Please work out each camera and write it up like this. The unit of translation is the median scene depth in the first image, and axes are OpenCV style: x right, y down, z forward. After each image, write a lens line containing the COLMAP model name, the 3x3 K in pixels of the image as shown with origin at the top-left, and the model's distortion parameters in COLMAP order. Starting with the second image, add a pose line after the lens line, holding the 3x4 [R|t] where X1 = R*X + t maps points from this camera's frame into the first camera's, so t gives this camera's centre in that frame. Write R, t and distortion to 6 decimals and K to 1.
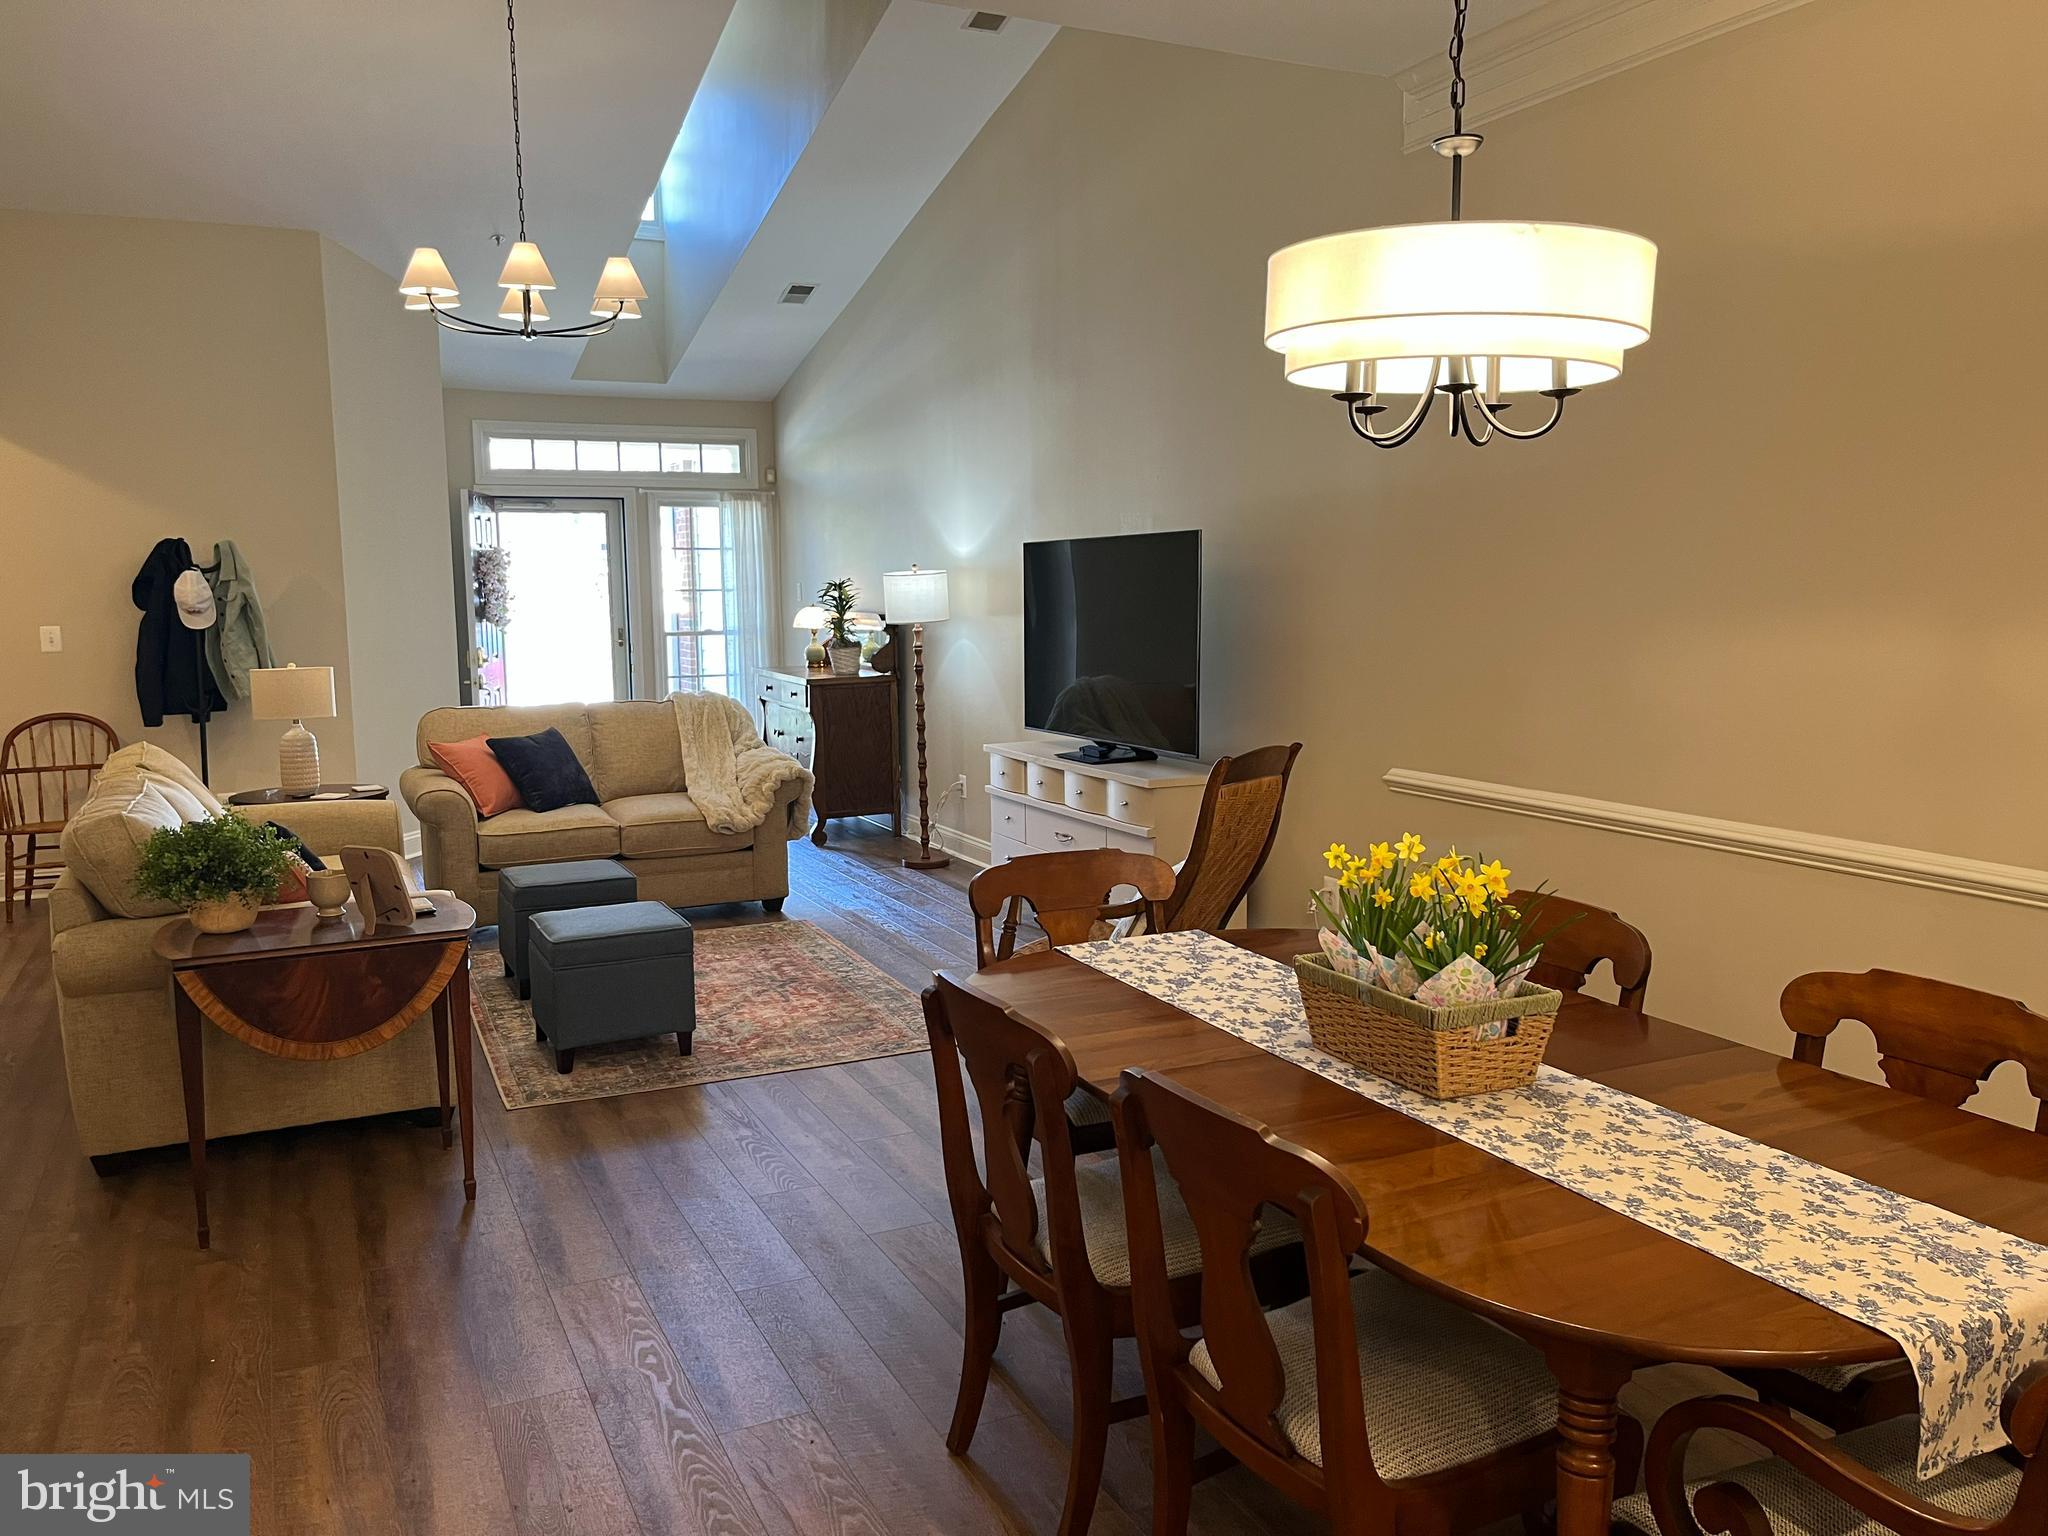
lens RADIAL K [[1552.2, 0, 1012.8], [0, 1552.2, 771.2], [0, 0, 1]] dist [0.069537, -0.103078]
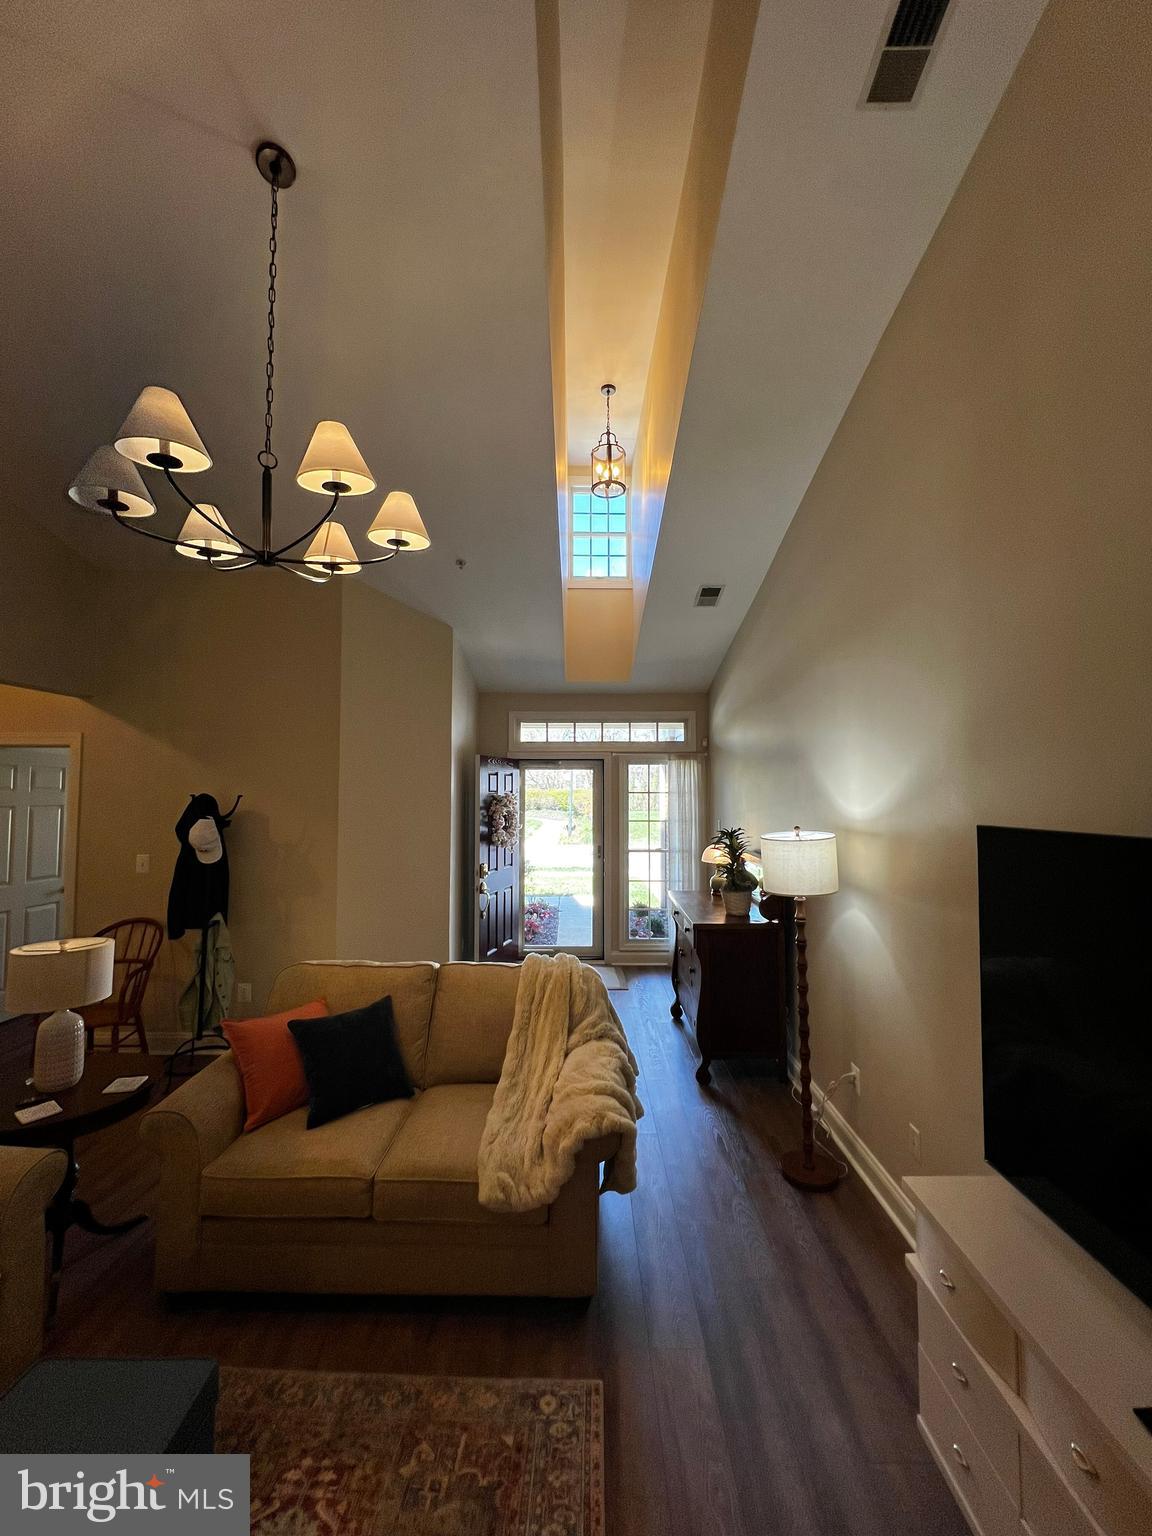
lens RADIAL K [[617.0, 0, 575.5], [0, 617.0, 765.9], [0, 0, 1]] dist [0.009169, 0.000000]
pose [[0.900619, -0.006229, -0.434564, -0.024520], [-0.064422, 0.986938, -0.147657, -0.113549], [0.429807, 0.160978, 0.888455, 0.661572]]
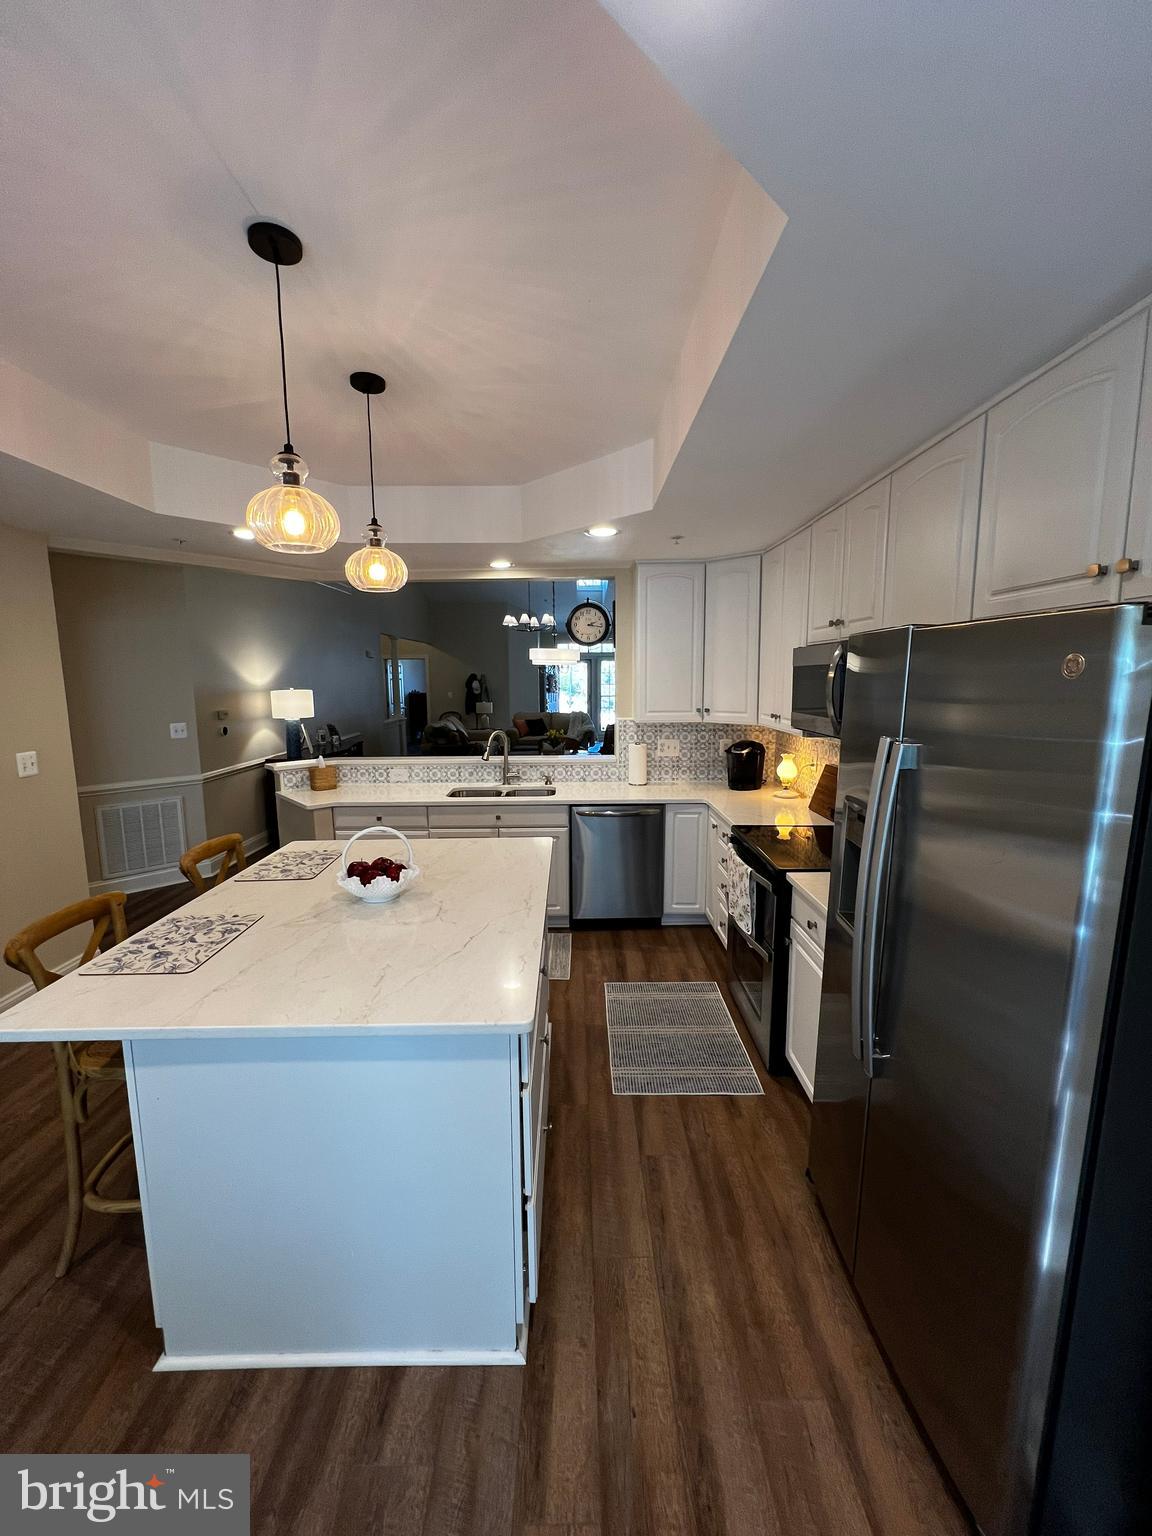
lens RADIAL K [[610.1, 0, 579.2], [0, 610.1, 765.5], [0, 0, 1]] dist [-0.008174, -0.000025]
pose [[0.907632, 0.068655, -0.414114, 0.486512], [-0.057489, 0.997569, 0.039384, 0.029782], [0.415811, -0.011939, 0.909373, -0.471710]]
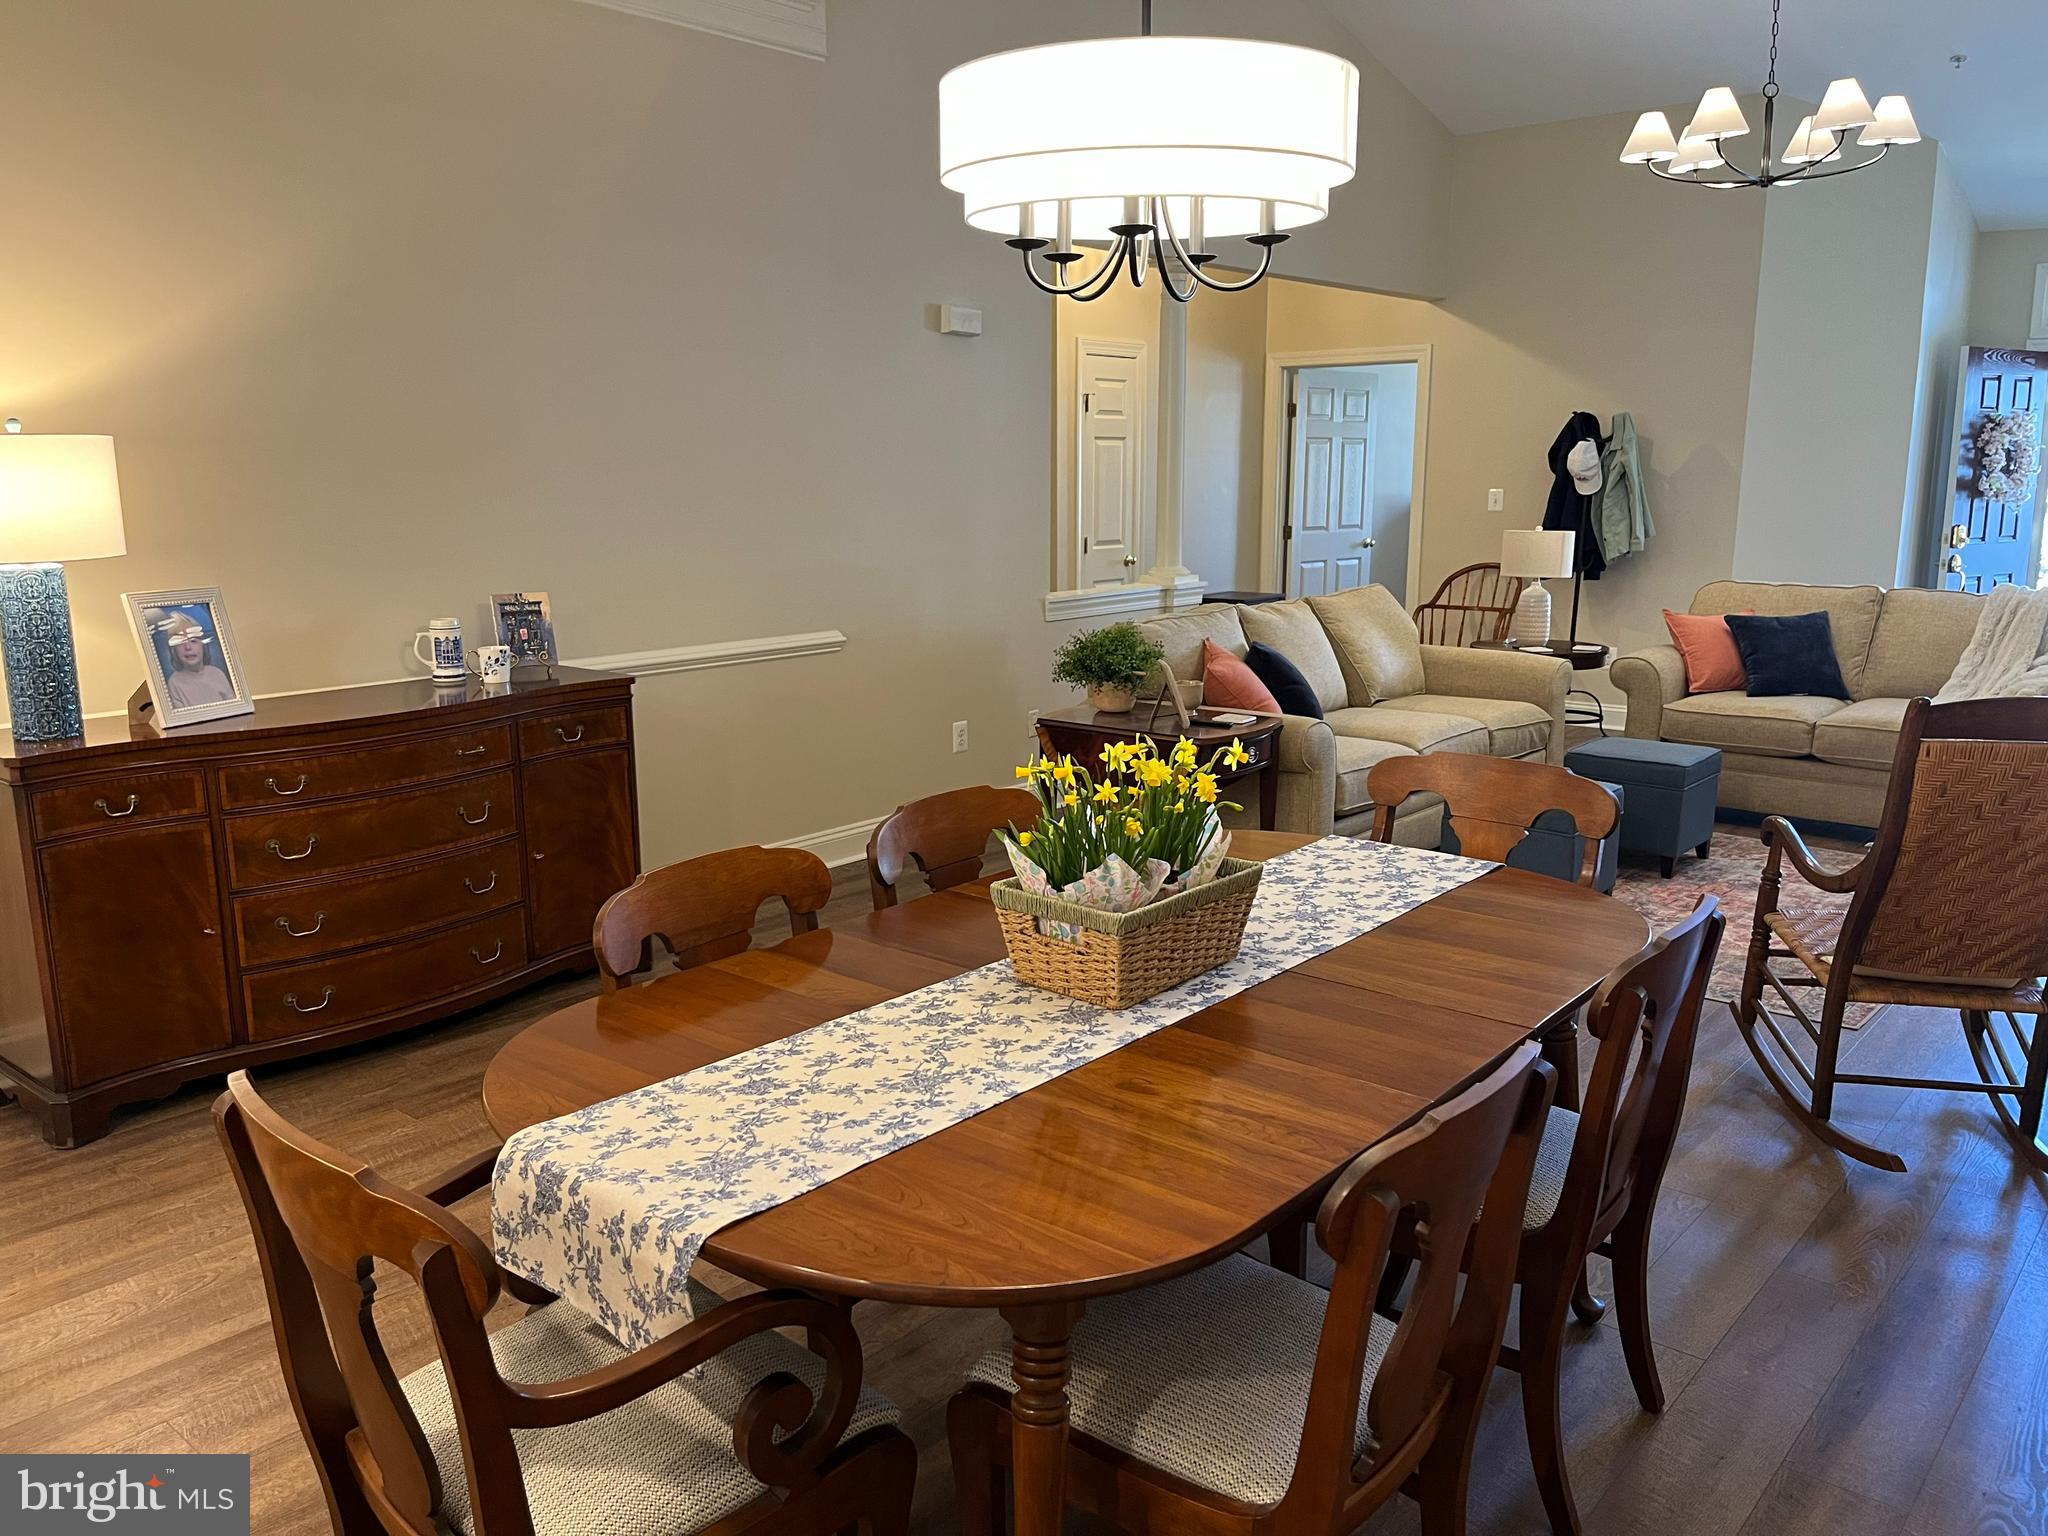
lens RADIAL K [[1552.2, 0, 1012.8], [0, 1552.2, 771.2], [0, 0, 1]] dist [0.069537, -0.103078]
pose [[0.409424, 0.186141, -0.893154, 0.338493], [-0.113334, 0.981760, 0.152654, -0.021429], [0.905278, 0.038725, 0.423052, 0.171945]]
